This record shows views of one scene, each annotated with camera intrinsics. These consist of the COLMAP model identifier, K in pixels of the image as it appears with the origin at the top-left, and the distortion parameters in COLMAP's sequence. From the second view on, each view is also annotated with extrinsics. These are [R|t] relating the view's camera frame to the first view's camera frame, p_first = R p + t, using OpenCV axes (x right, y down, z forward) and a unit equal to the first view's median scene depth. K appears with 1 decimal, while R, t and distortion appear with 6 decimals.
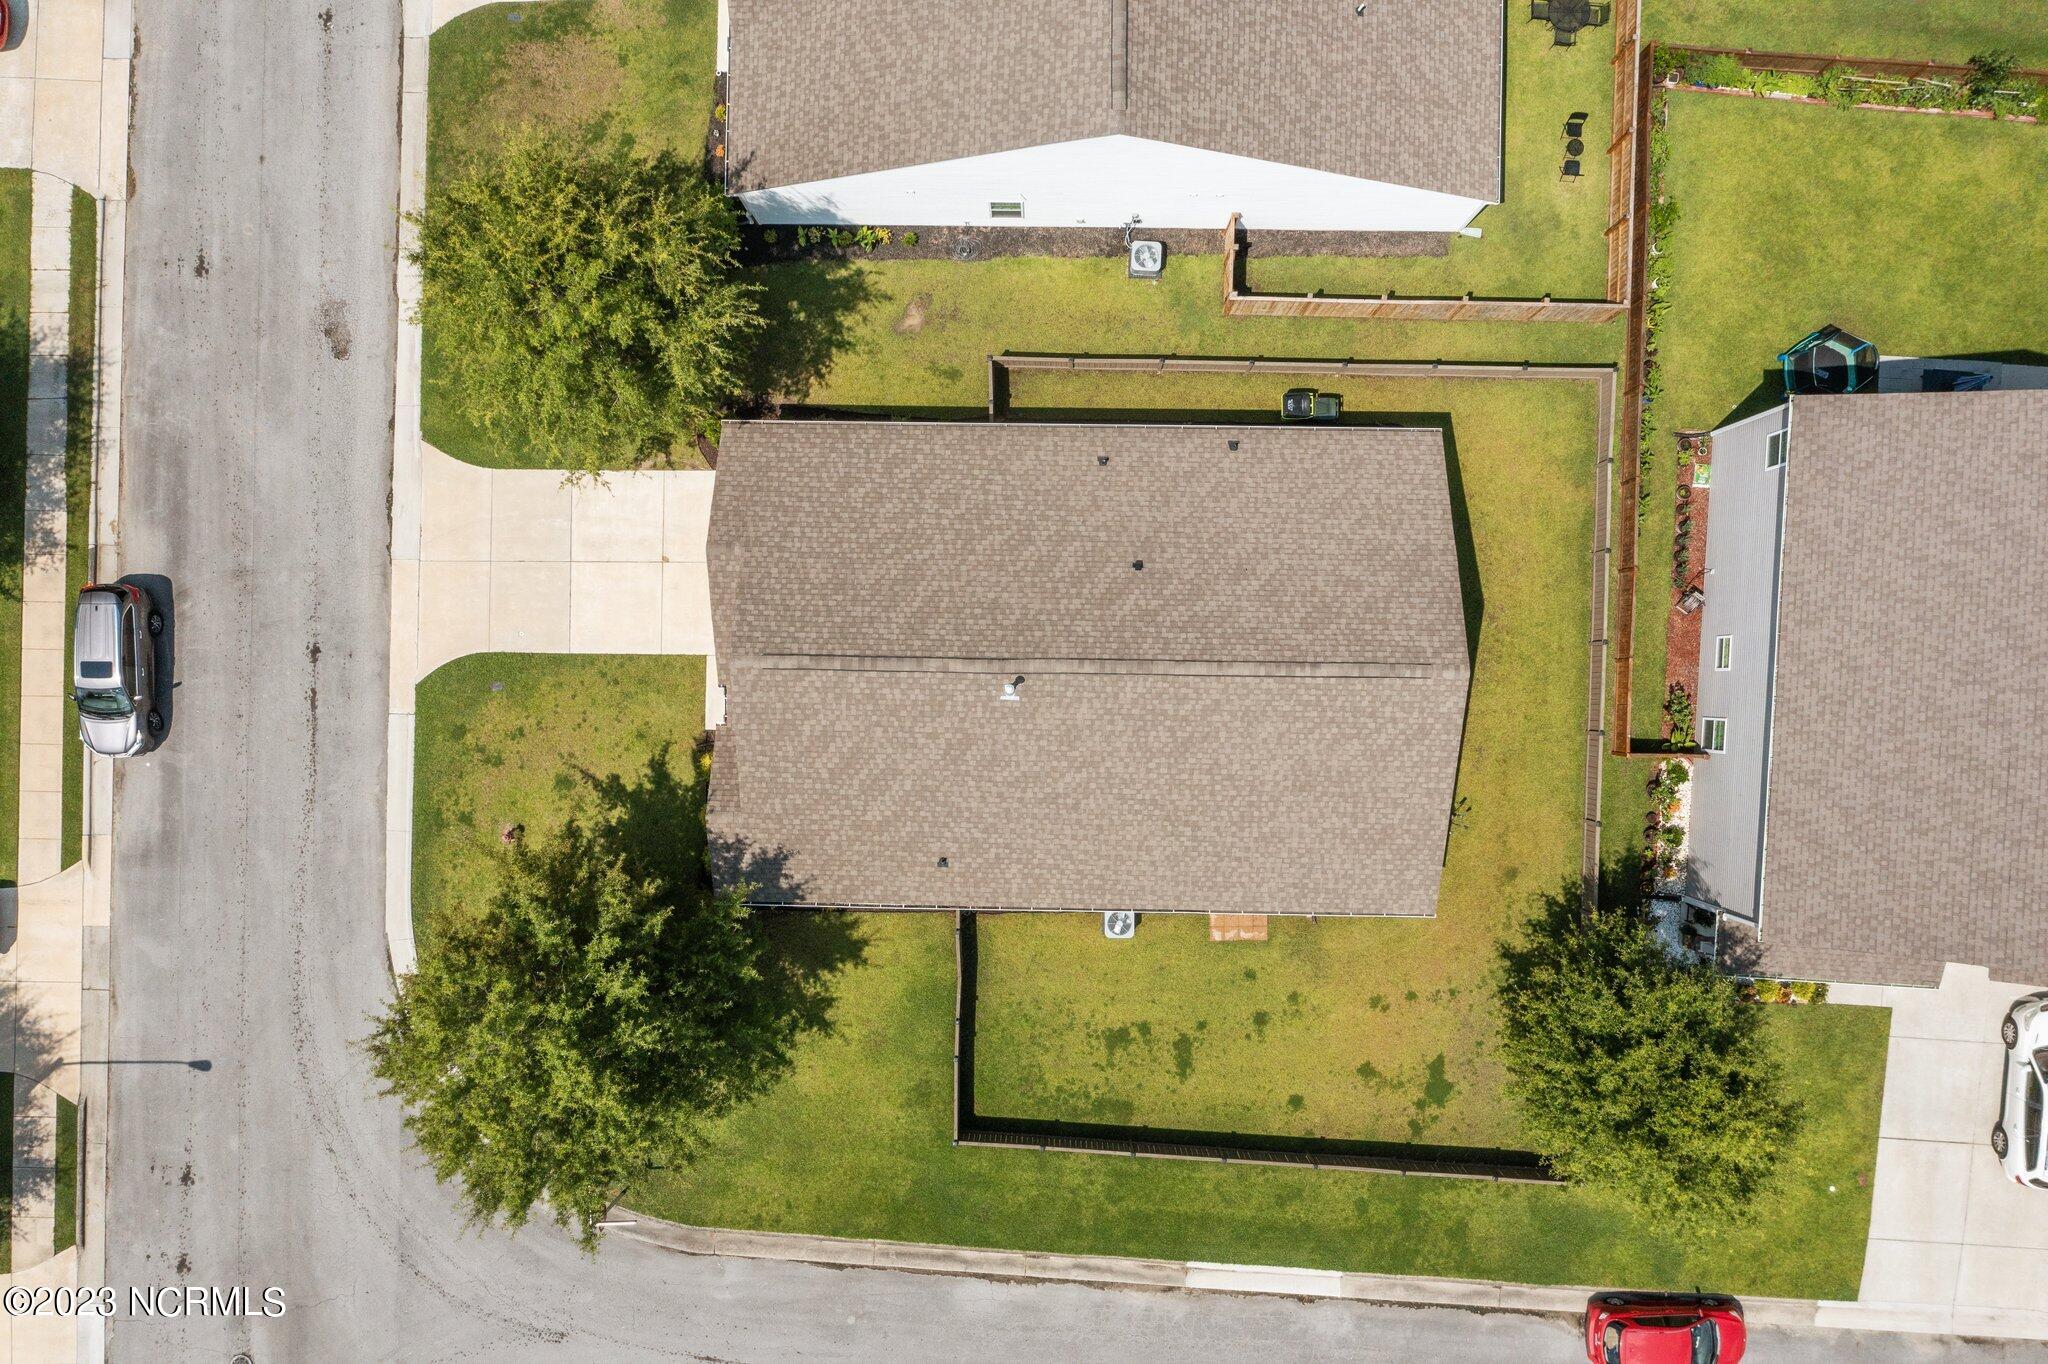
lens RADIAL K [[1623.4, 0, 1026.9], [0, 1623.4, 687.1], [0, 0, 1]] dist [0.001854, -0.002572]
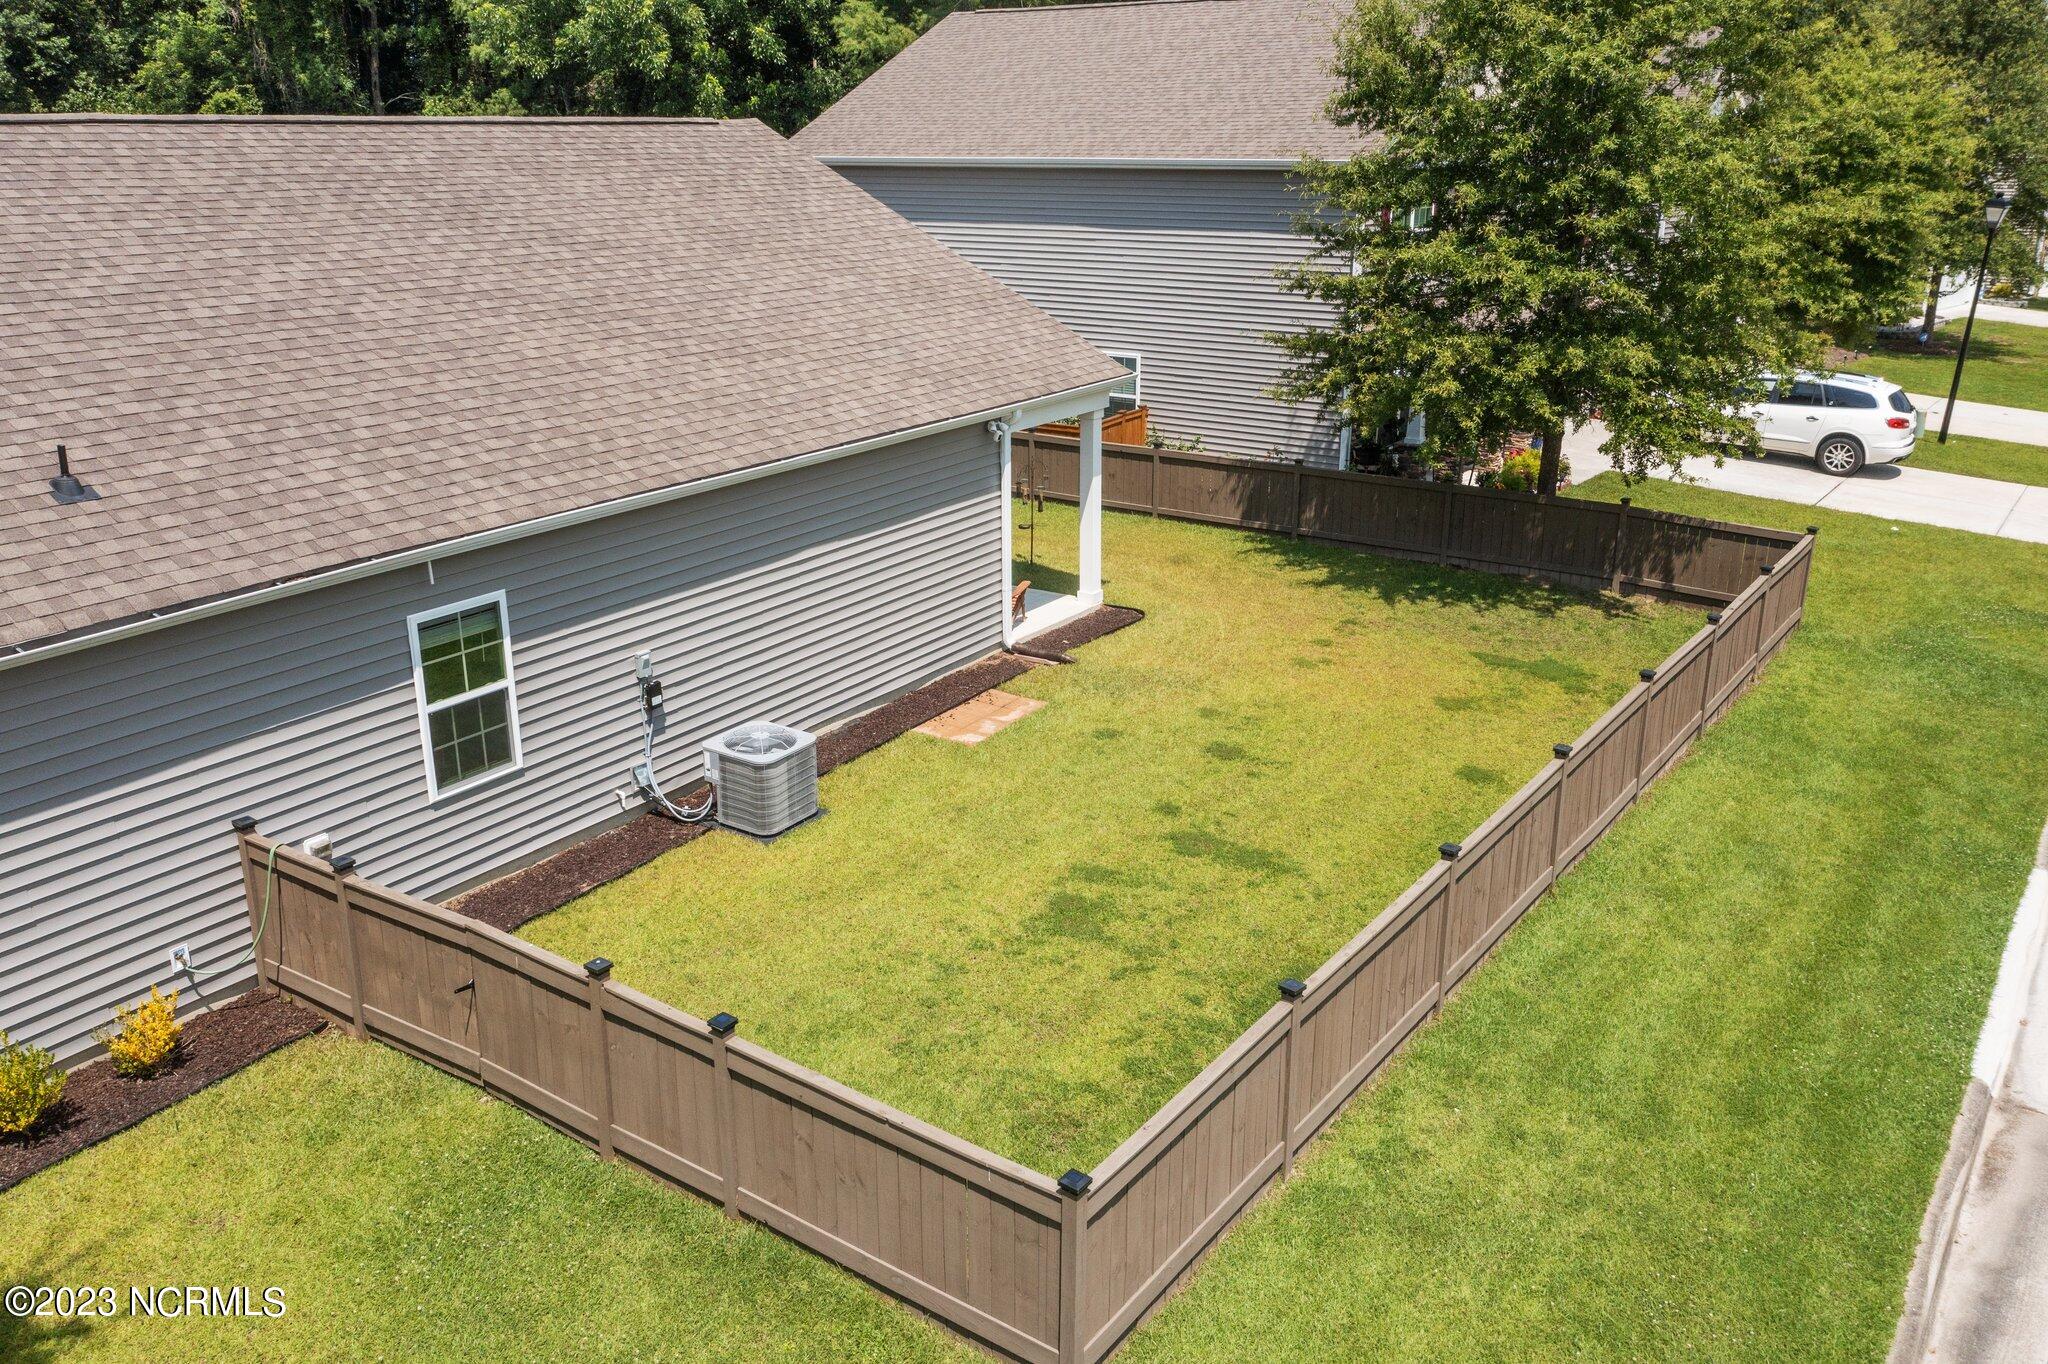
lens RADIAL K [[1636.4, 0, 1022.3], [0, 1636.4, 674.4], [0, 0, 1]] dist [-0.002389, -0.007214]
pose [[0.534882, -0.249078, 0.807380, -0.194653], [0.844883, 0.147897, -0.514101, 0.388038], [0.008642, 0.957124, 0.289549, 0.957078]]
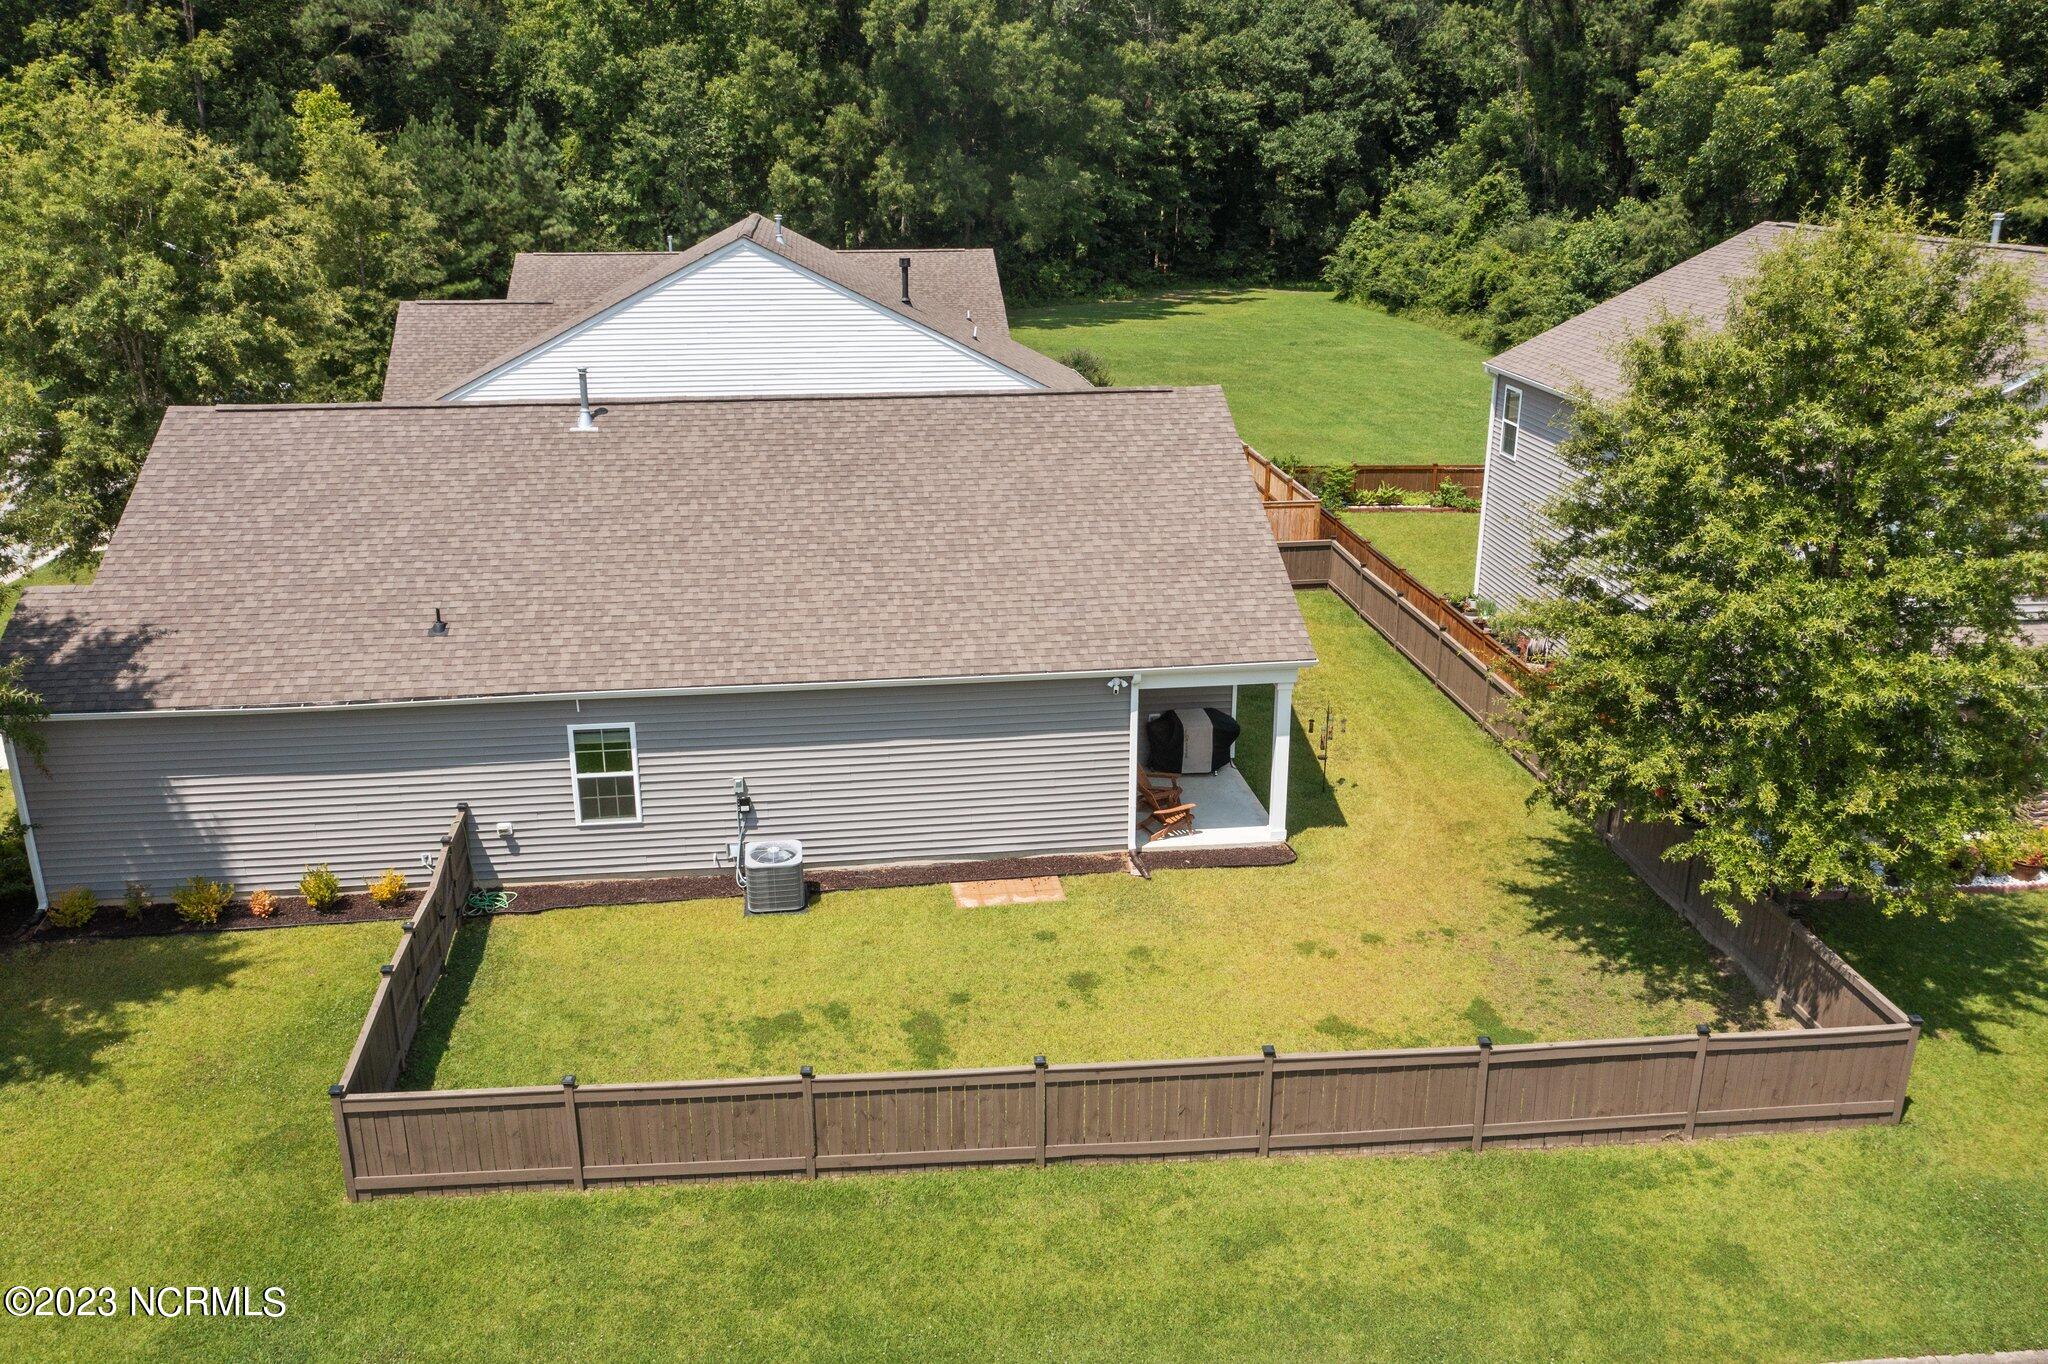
lens RADIAL K [[1649.7, 0, 1018.2], [0, 1649.7, 674.1], [0, 0, 1]] dist [-0.006449, 0.006133]
pose [[0.989723, -0.028079, 0.140214, 0.066932], [0.142233, 0.294584, -0.944981, 0.685743], [-0.014771, 0.955213, 0.295551, 0.847341]]
